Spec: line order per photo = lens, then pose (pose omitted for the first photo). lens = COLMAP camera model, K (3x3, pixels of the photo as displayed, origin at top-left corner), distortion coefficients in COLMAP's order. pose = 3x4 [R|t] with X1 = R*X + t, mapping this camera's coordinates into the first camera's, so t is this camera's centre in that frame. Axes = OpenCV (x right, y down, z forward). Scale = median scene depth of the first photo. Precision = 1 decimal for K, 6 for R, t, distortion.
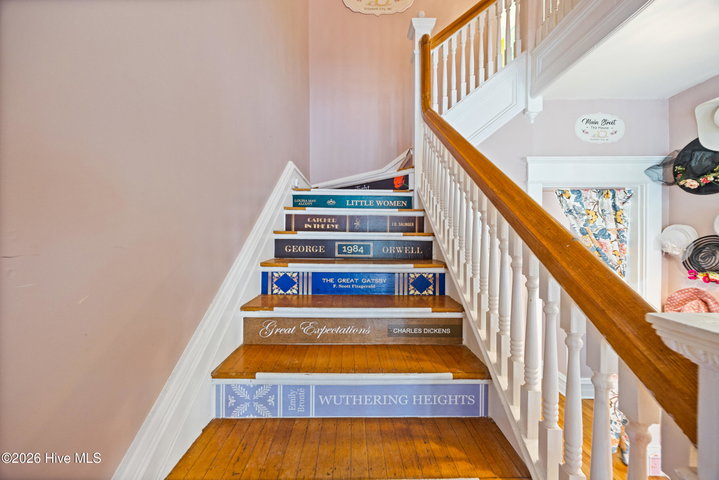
lens RADIAL K [[278.1, 0, 355.9], [0, 278.1, 235.8], [0, 0, 1]] dist [-0.000968, -0.000772]
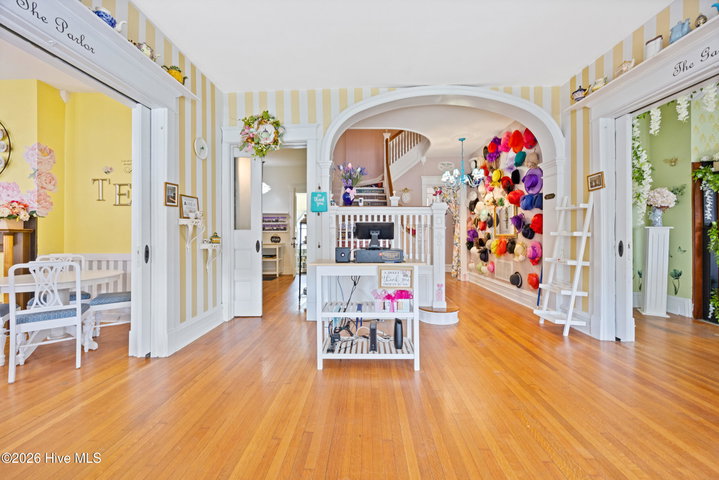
lens RADIAL K [[278.1, 0, 358.9], [0, 278.1, 235.2], [0, 0, 1]] dist [-0.000968, -0.000772]
pose [[0.999497, -0.004880, -0.031340, 0.021749], [0.004879, 0.999988, -0.000102, 0.383351], [0.031341, -0.000051, 0.999509, -2.194895]]
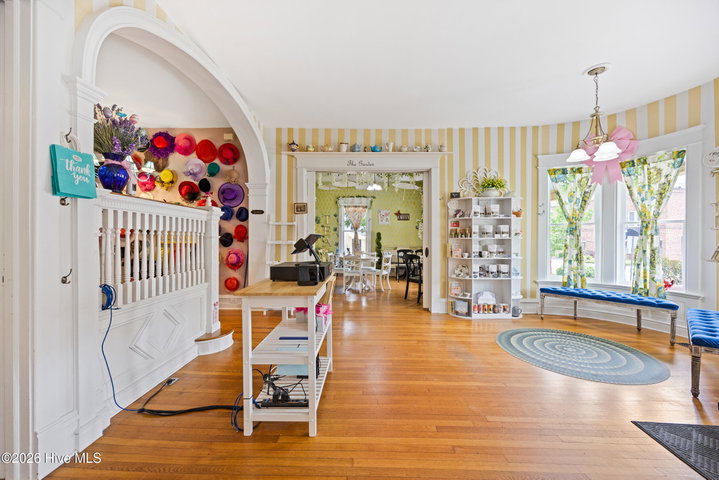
lens RADIAL K [[278.1, 0, 354.5], [0, 278.1, 241.3], [0, 0, 1]] dist [-0.000968, -0.000772]
pose [[0.021355, -0.012010, 0.999700, -0.979364], [0.001551, 0.999927, 0.011980, 0.347772], [-0.999771, 0.001294, 0.021372, -1.208238]]
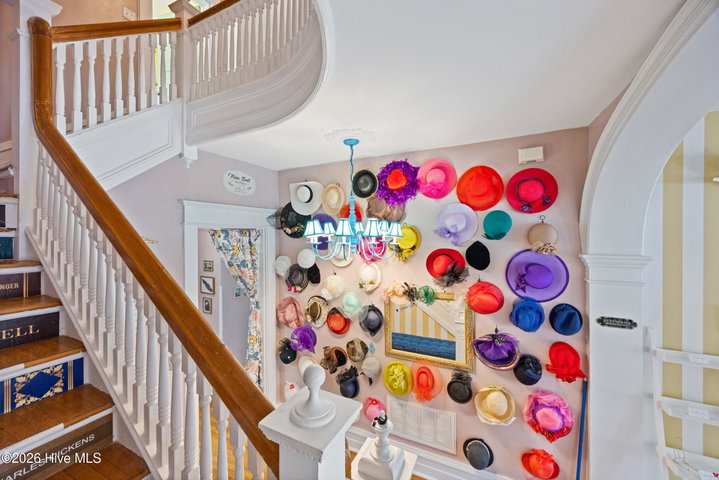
lens RADIAL K [[278.1, 0, 357.7], [0, 278.1, 235.8], [0, 0, 1]] dist [-0.000968, -0.000772]
pose [[0.442350, -0.003893, 0.896834, -0.033449], [0.009247, 0.999957, -0.000221, -0.148912], [-0.896795, 0.008391, 0.442367, -0.051064]]
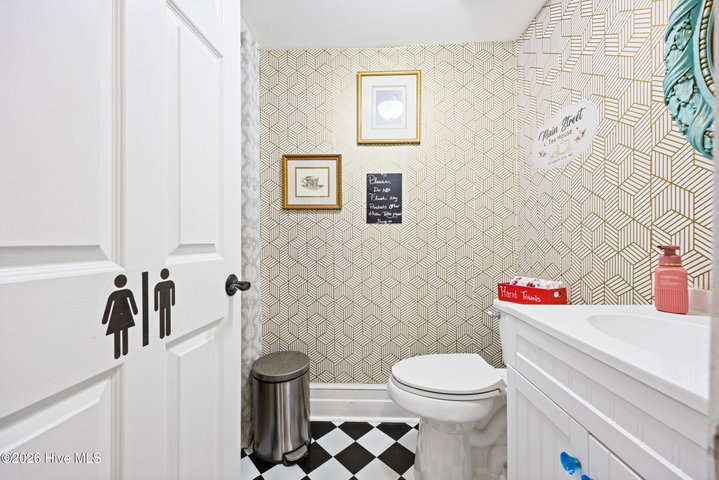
lens RADIAL K [[278.1, 0, 359.9], [0, 278.1, 242.5], [0, 0, 1]] dist [-0.000968, -0.000772]
pose [[-0.035547, -0.005241, -0.999354, 1.517095], [-0.002624, 0.999983, -0.005151, -0.194229], [0.999365, 0.002440, -0.035560, 0.674655]]
